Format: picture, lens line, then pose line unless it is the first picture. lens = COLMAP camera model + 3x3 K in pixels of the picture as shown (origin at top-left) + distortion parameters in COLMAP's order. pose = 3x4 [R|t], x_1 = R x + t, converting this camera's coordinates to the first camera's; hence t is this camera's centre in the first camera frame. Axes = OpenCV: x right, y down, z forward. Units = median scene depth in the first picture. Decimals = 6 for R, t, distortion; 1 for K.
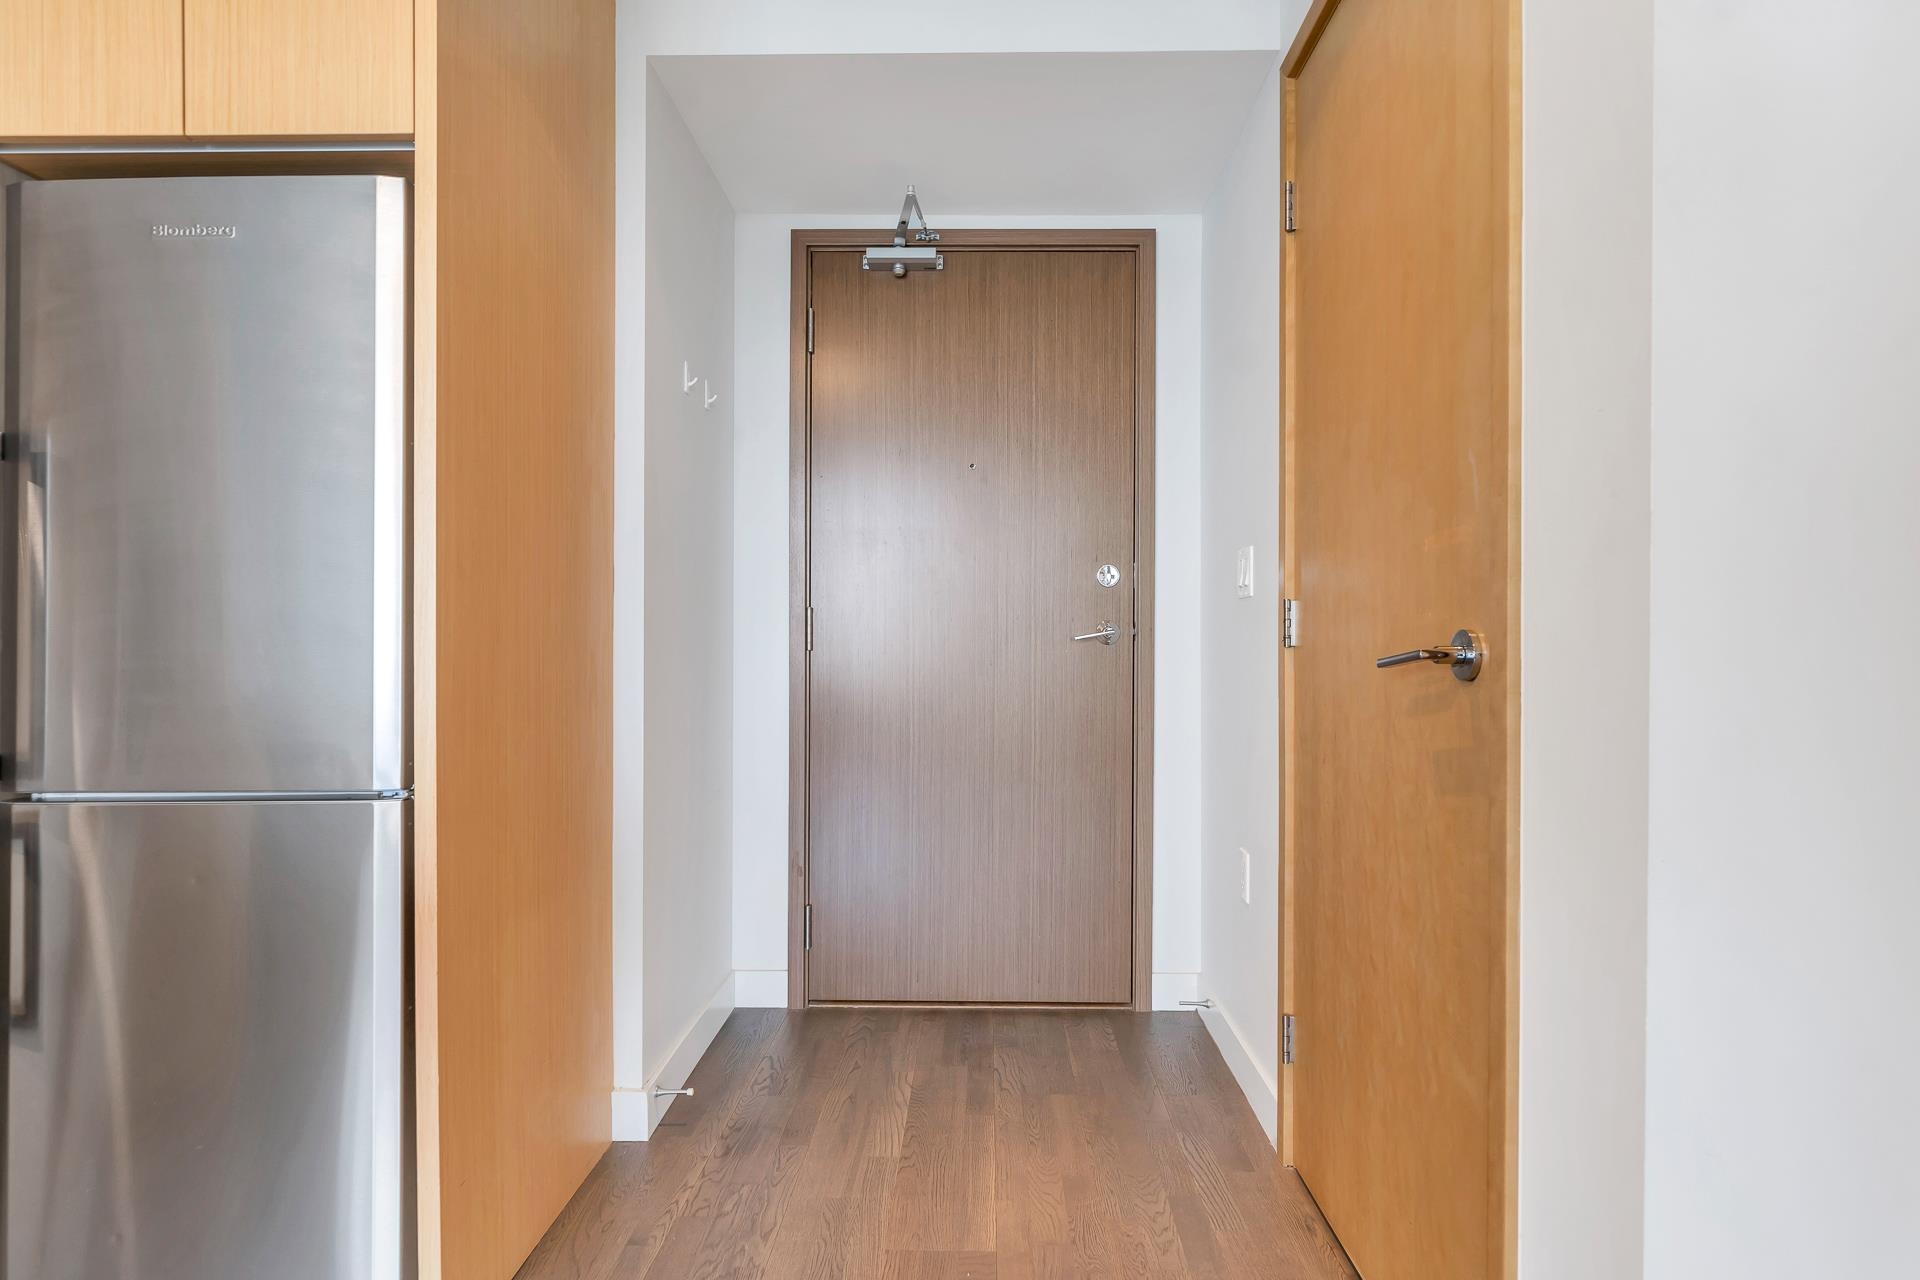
lens RADIAL K [[981.8, 0, 968.5], [0, 981.8, 643.8], [0, 0, 1]] dist [-0.002059, 0.000009]
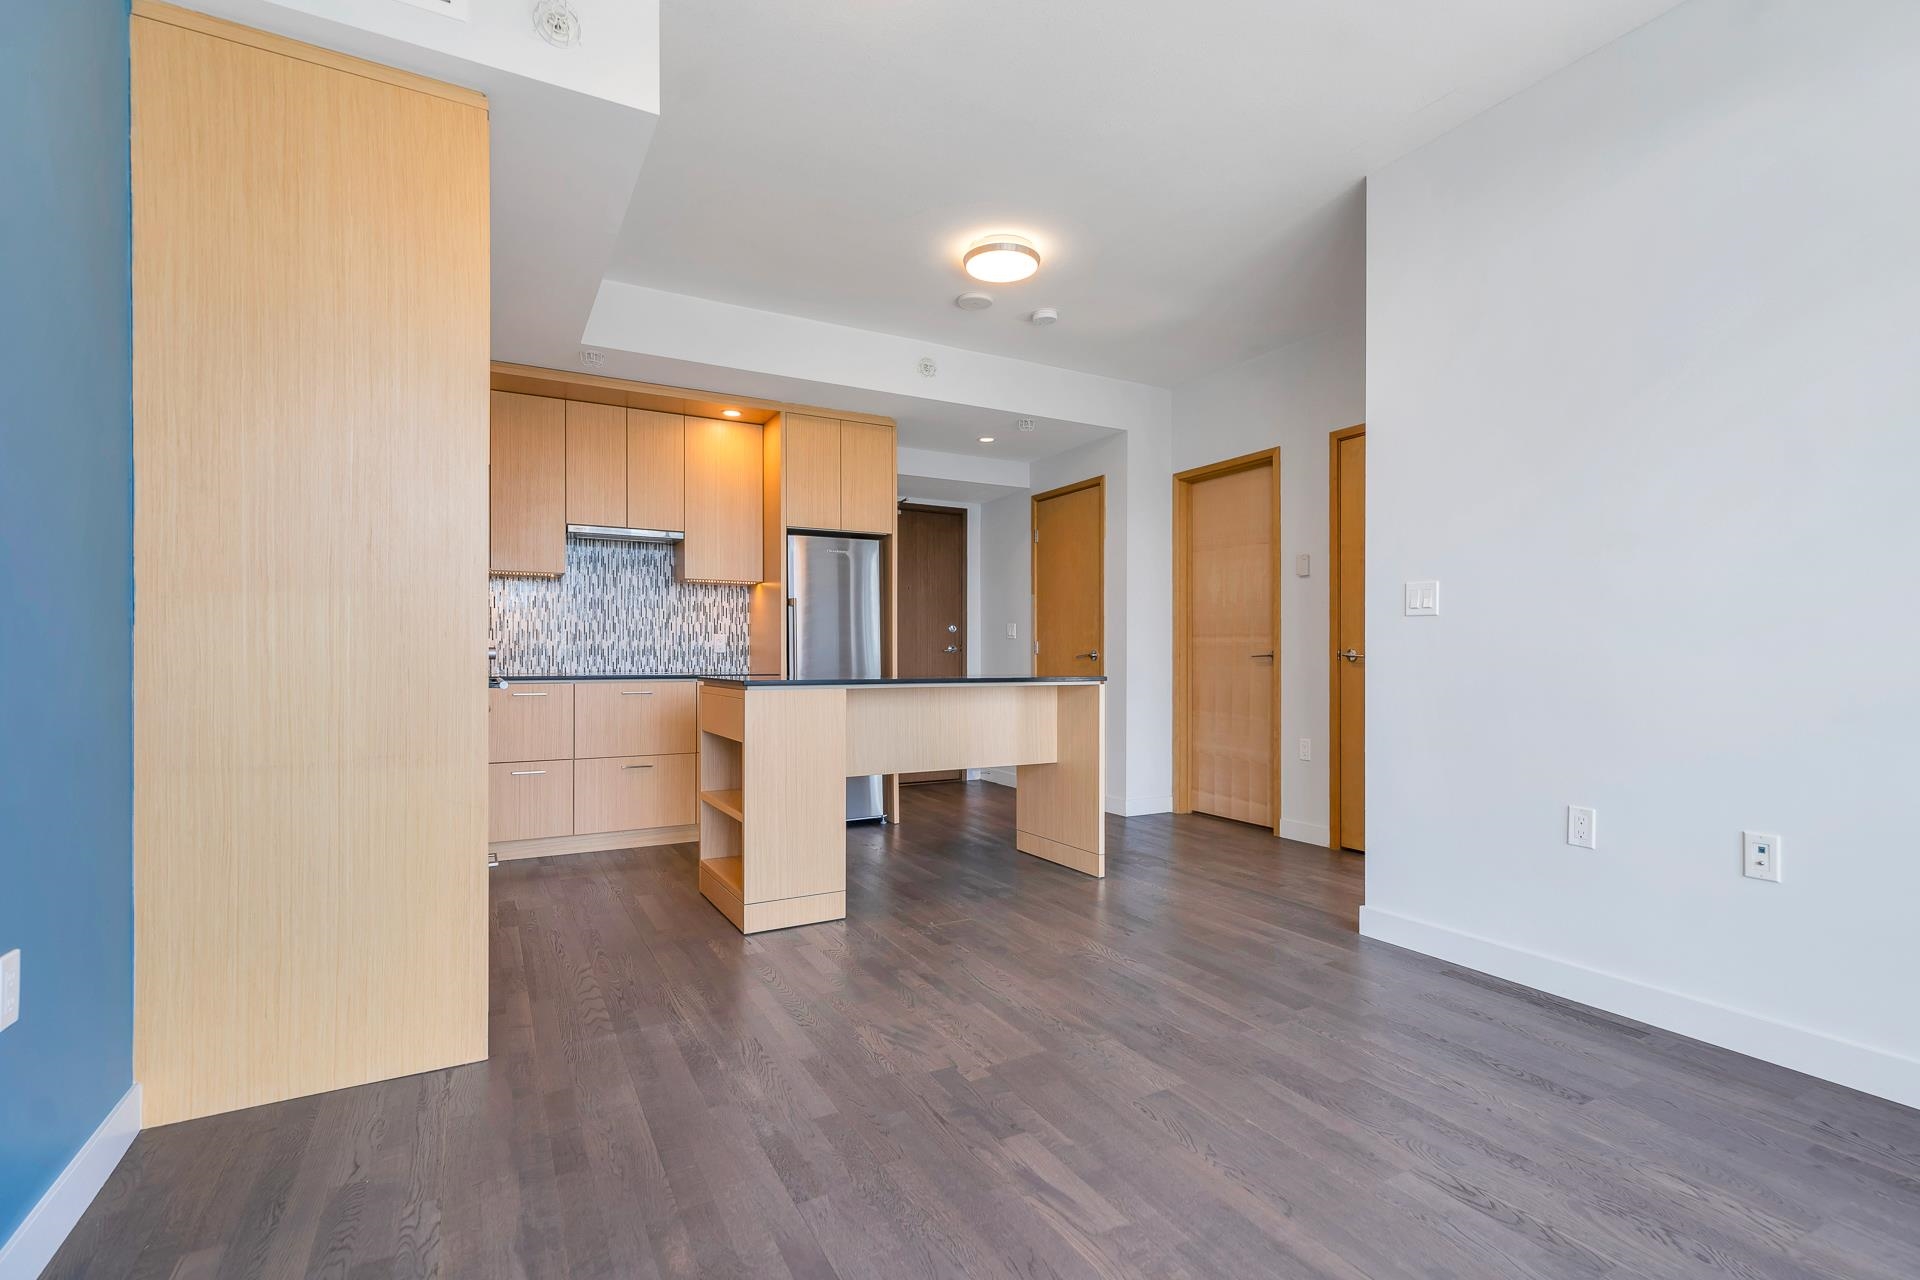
lens RADIAL K [[887.7, 0, 976.9], [0, 887.7, 655.6], [0, 0, 1]] dist [0.009179, -0.001840]
pose [[0.864649, -0.004800, 0.502354, -1.219985], [0.001708, 0.999977, 0.006616, -0.010623], [-0.502374, -0.004862, 0.864637, -1.407840]]
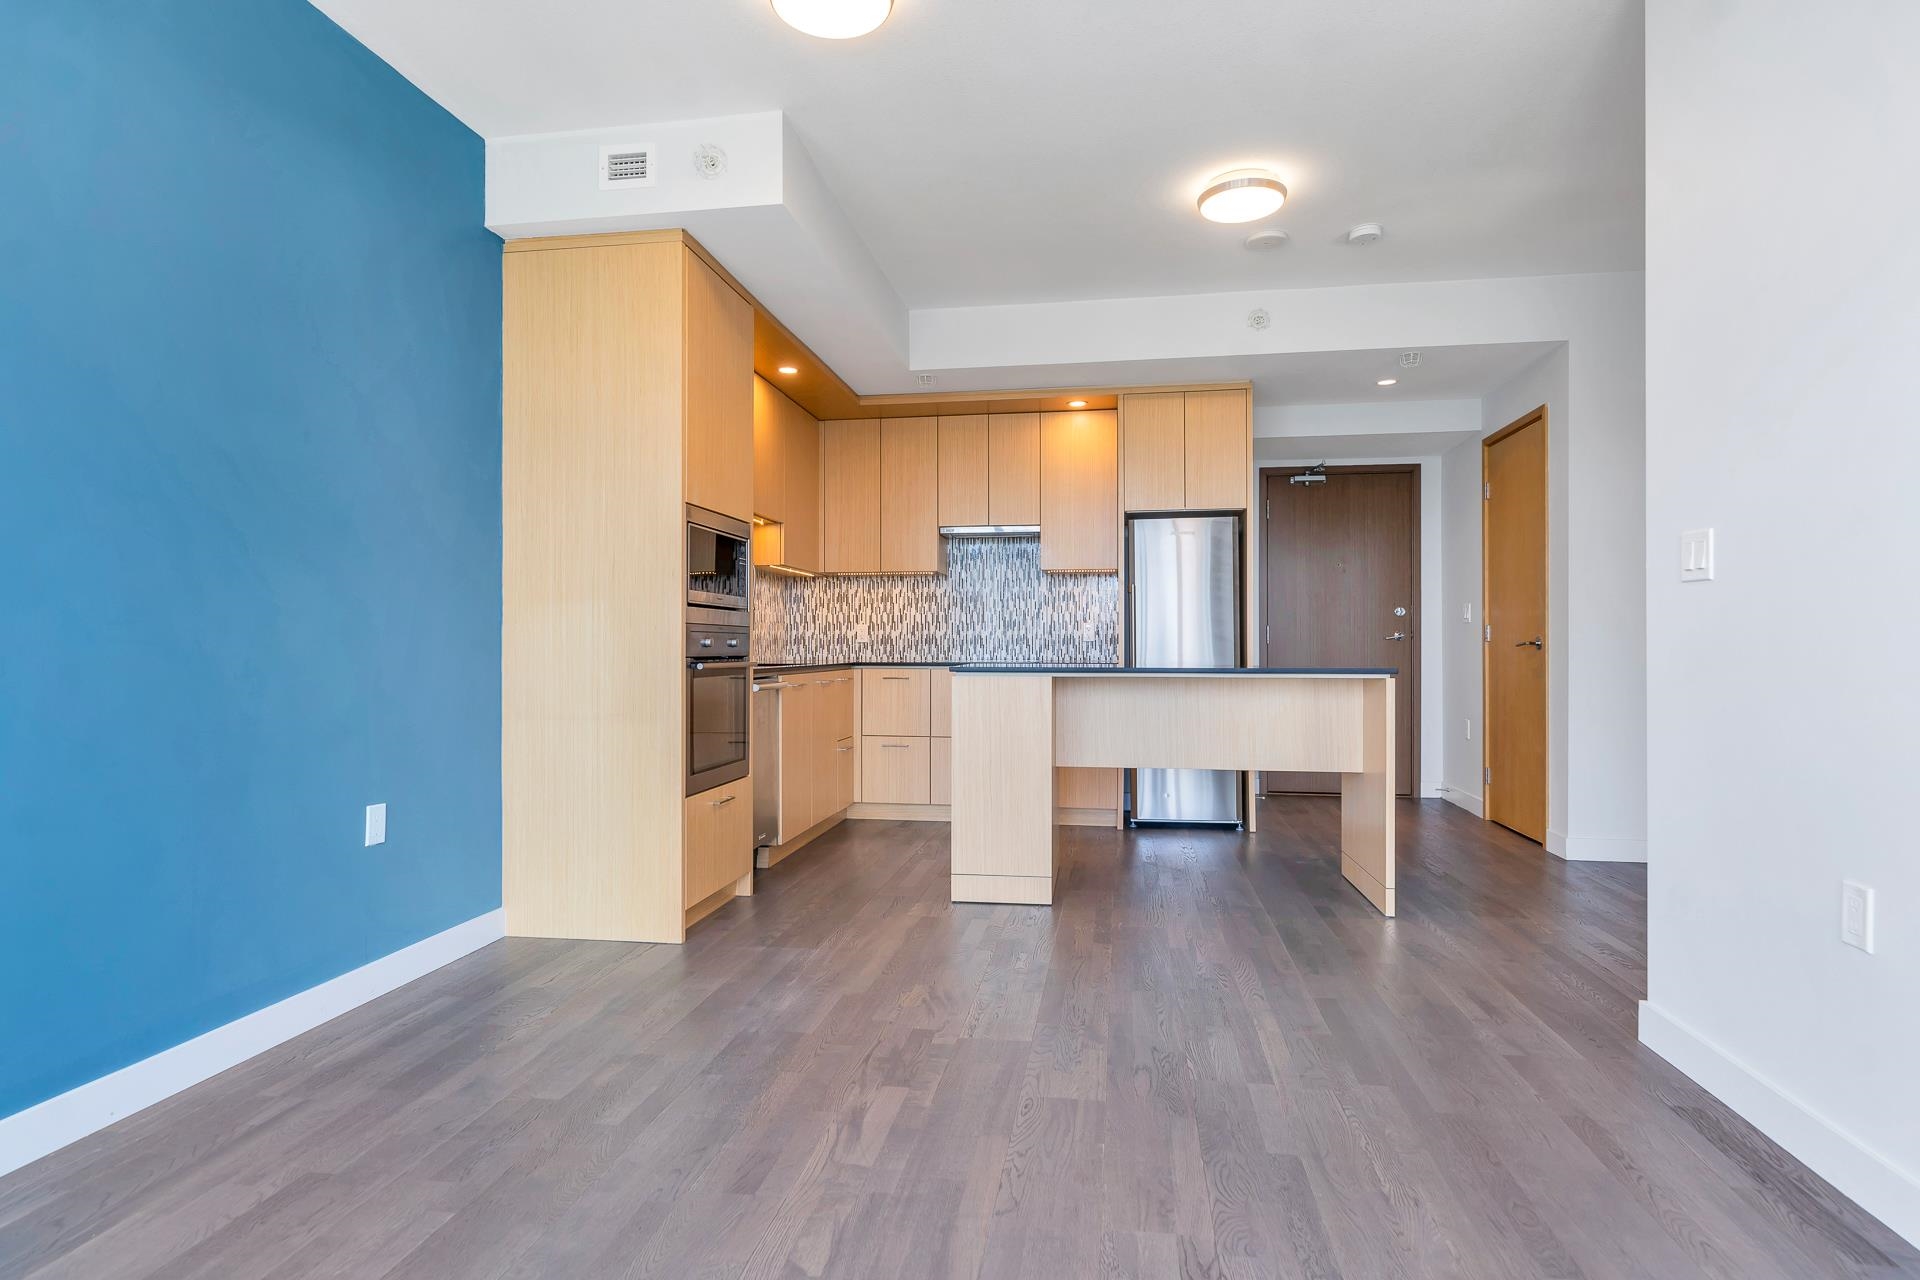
lens RADIAL K [[992.3, 0, 966.2], [0, 992.3, 641.4], [0, 0, 1]] dist [-0.003220, 0.001529]
pose [[0.989737, -0.007289, -0.142714, -0.610697], [0.007216, 0.999973, -0.001034, -0.004043], [0.142717, -0.000006, 0.989763, -1.665276]]
